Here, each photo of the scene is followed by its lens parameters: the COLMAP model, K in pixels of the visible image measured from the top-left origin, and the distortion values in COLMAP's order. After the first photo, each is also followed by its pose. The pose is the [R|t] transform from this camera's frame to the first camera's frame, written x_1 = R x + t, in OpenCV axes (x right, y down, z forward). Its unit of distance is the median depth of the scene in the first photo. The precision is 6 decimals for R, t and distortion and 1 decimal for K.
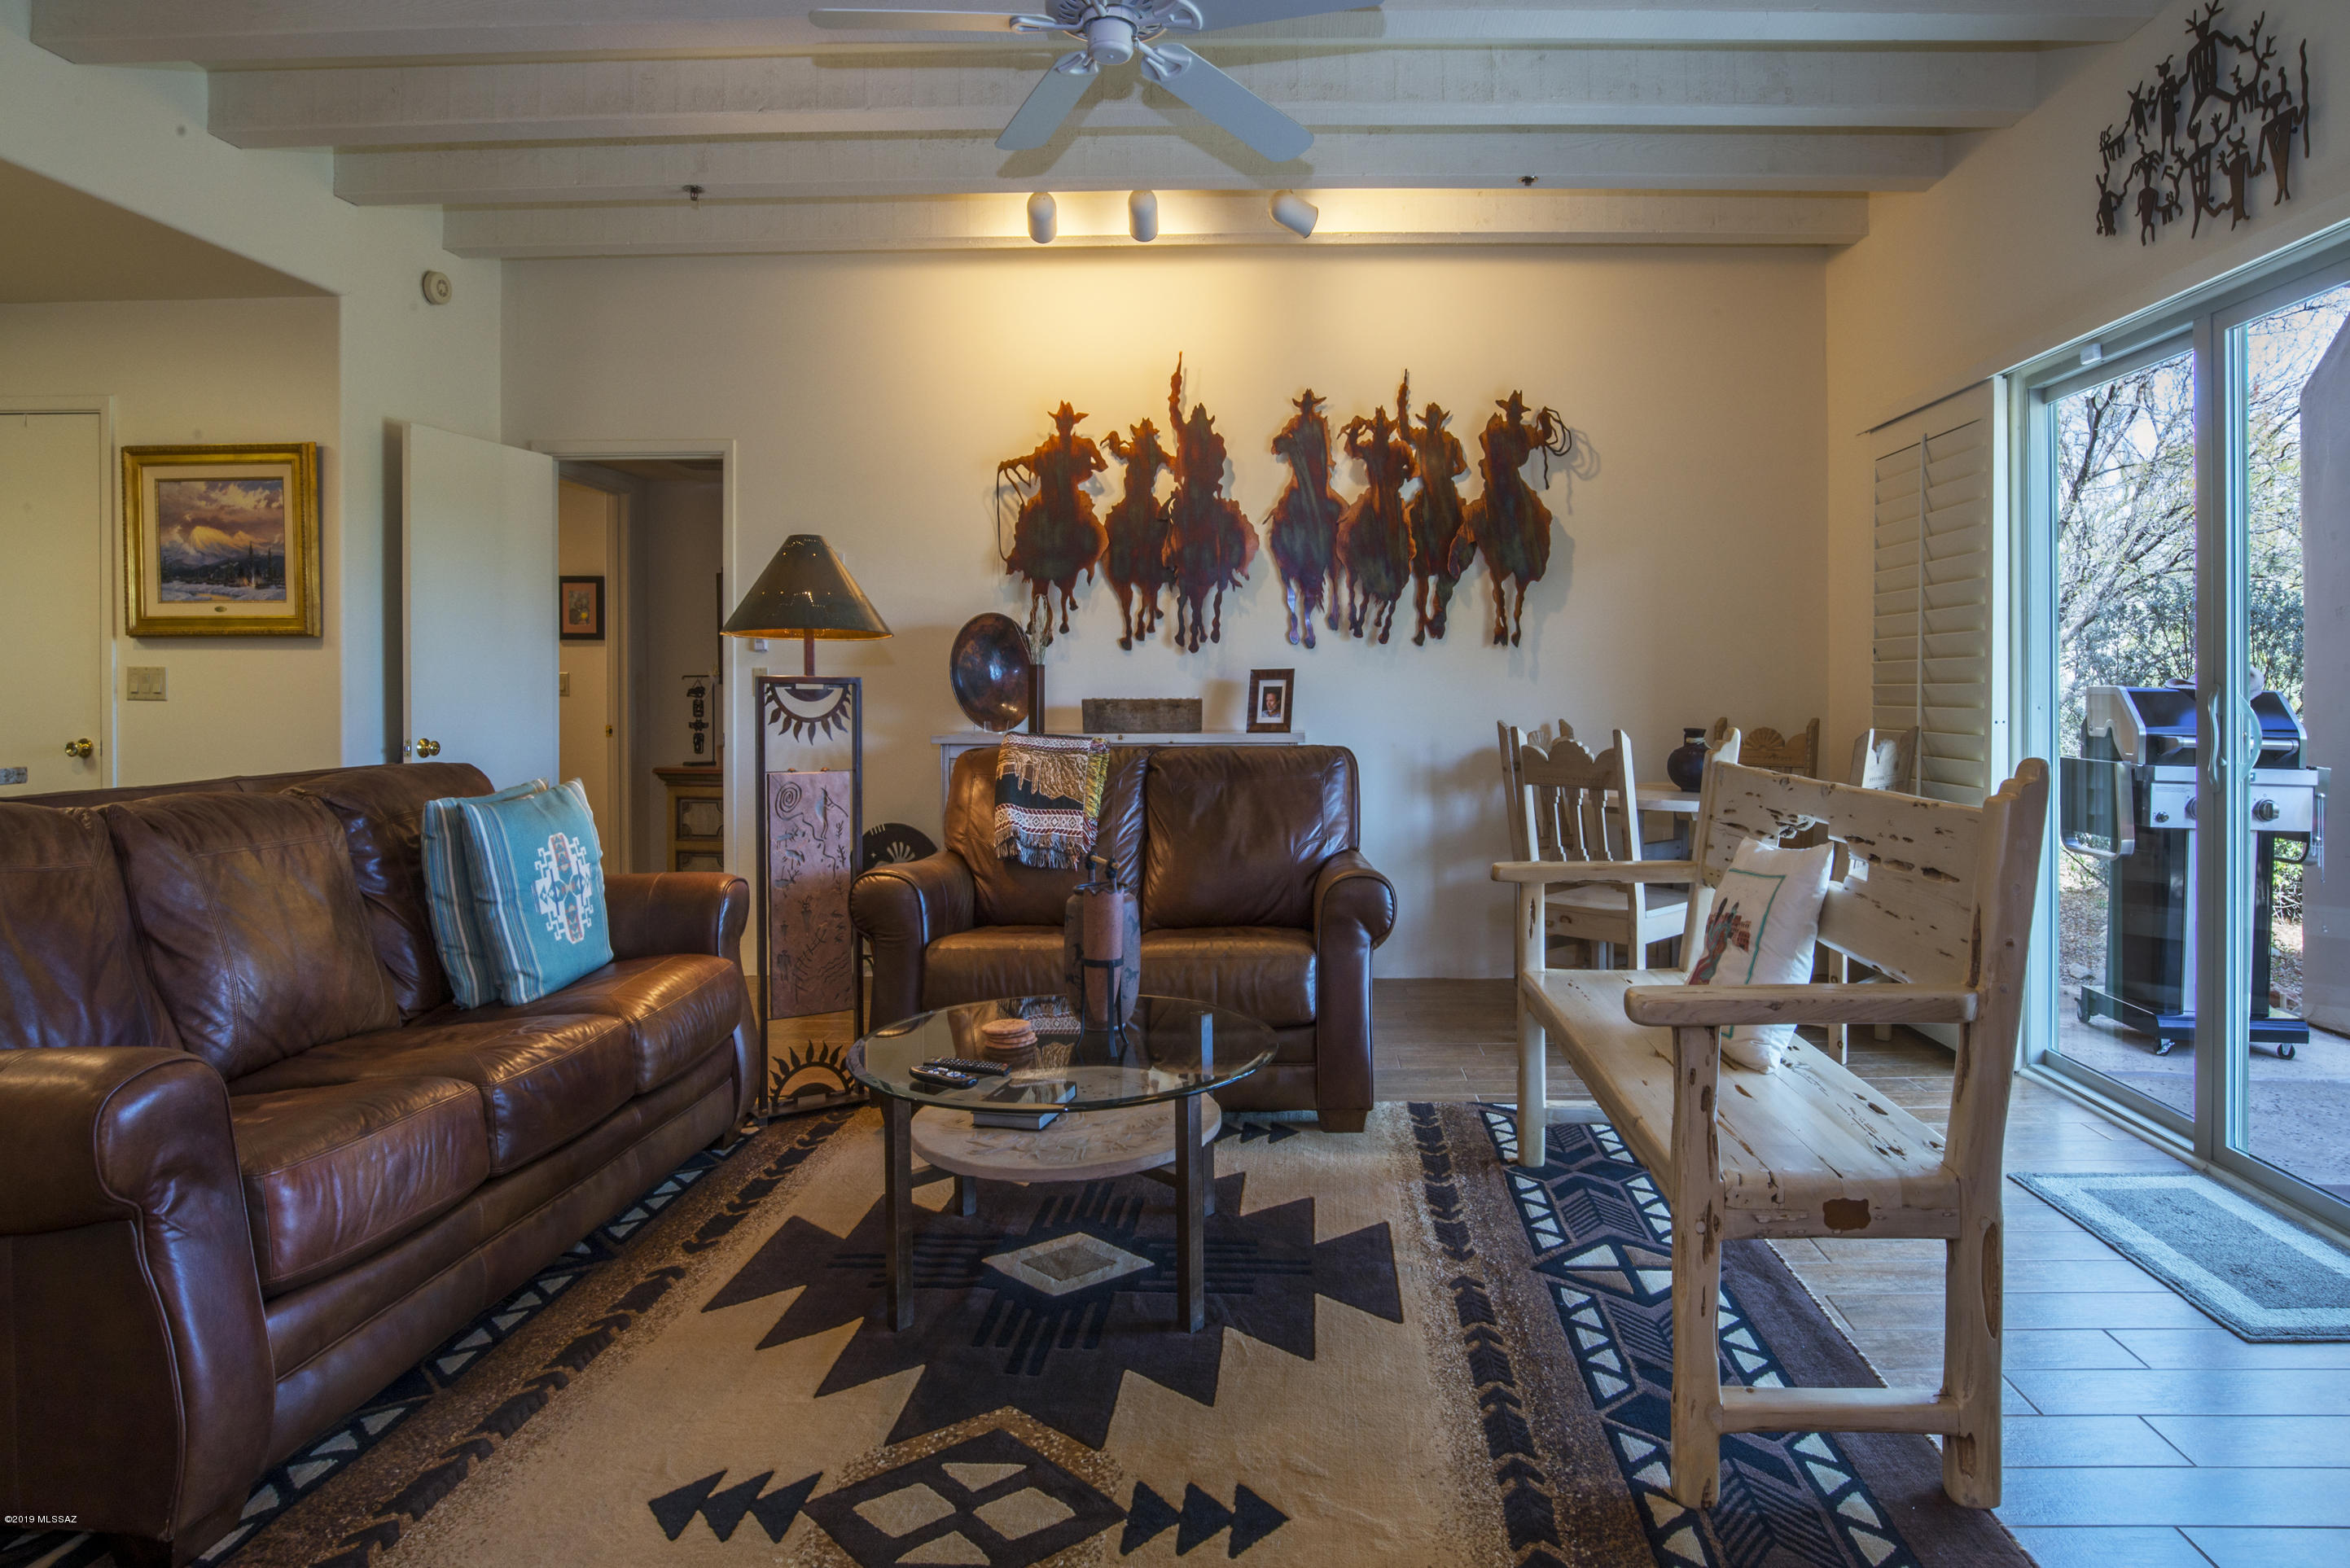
lens RADIAL K [[1312.8, 0, 1181.7], [0, 1312.8, 677.6], [0, 0, 1]] dist [-0.036105, 0.022038]
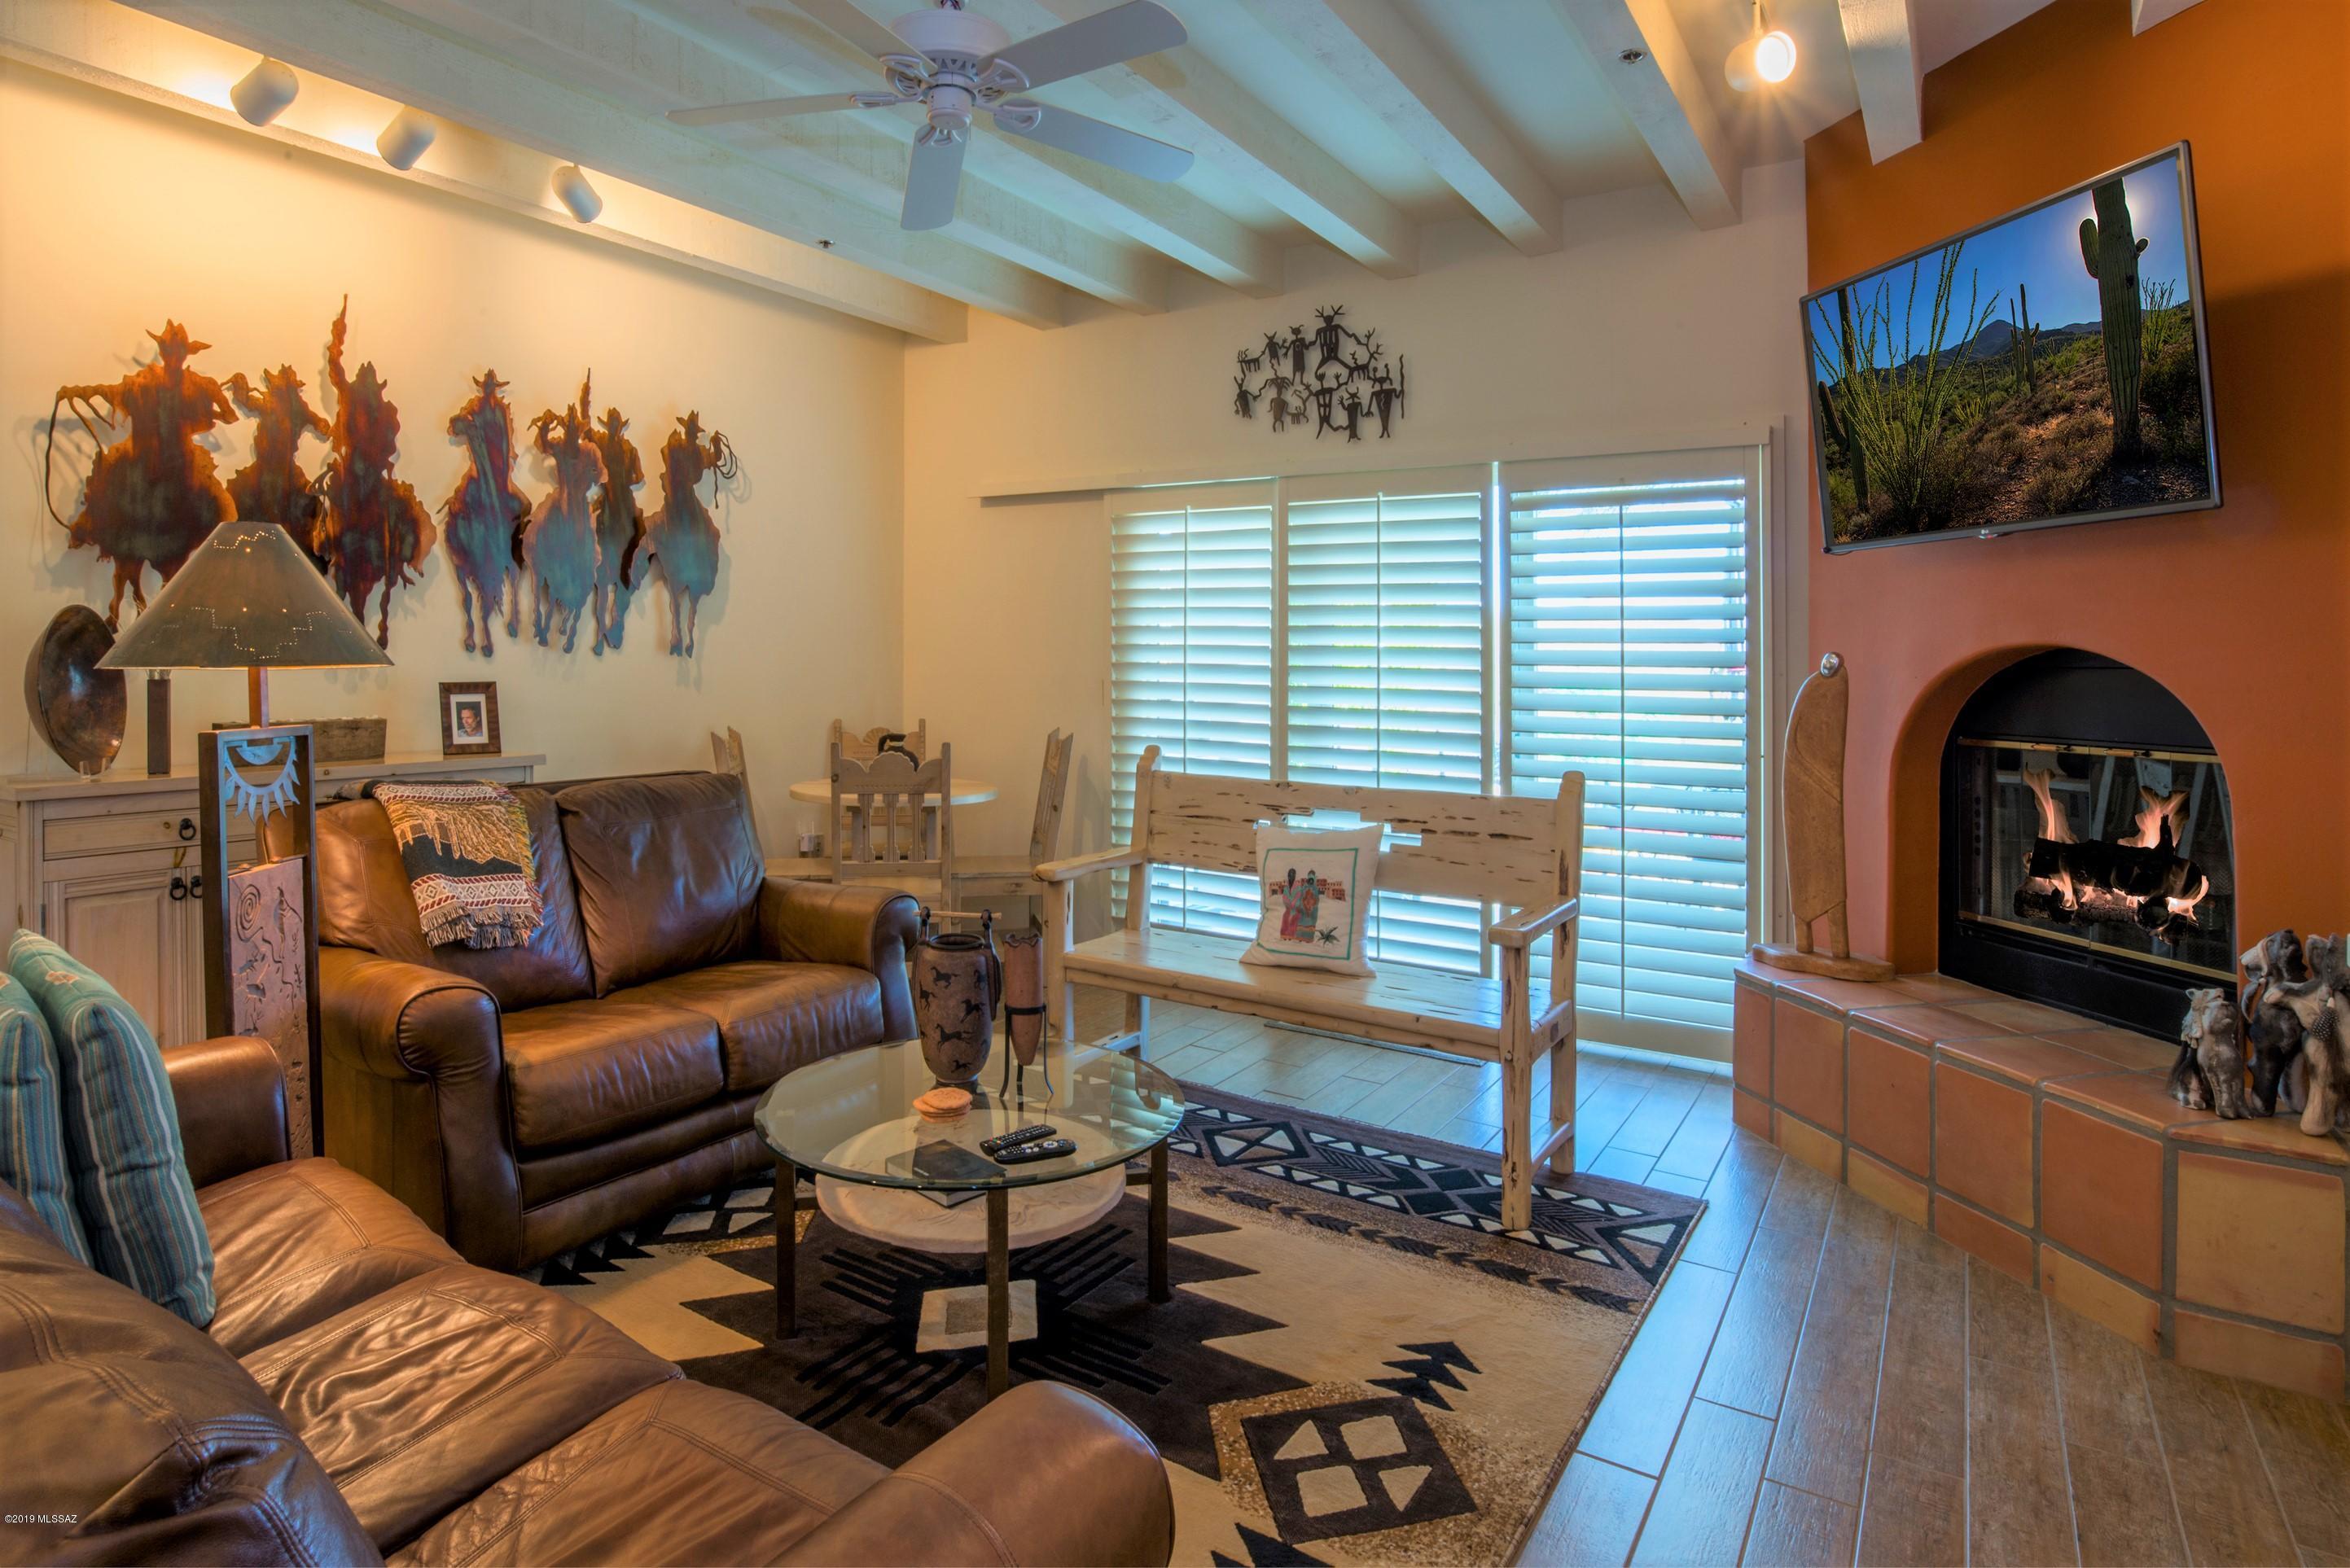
lens RADIAL K [[1312.8, 0, 1045.3], [0, 1312.8, 620.7], [0, 0, 1]] dist [-0.036105, 0.022038]
pose [[0.544259, 0.024180, 0.838568, -0.642809], [-0.012171, 0.999707, -0.020927, -0.048644], [-0.838829, 0.001183, 0.544394, 0.283092]]
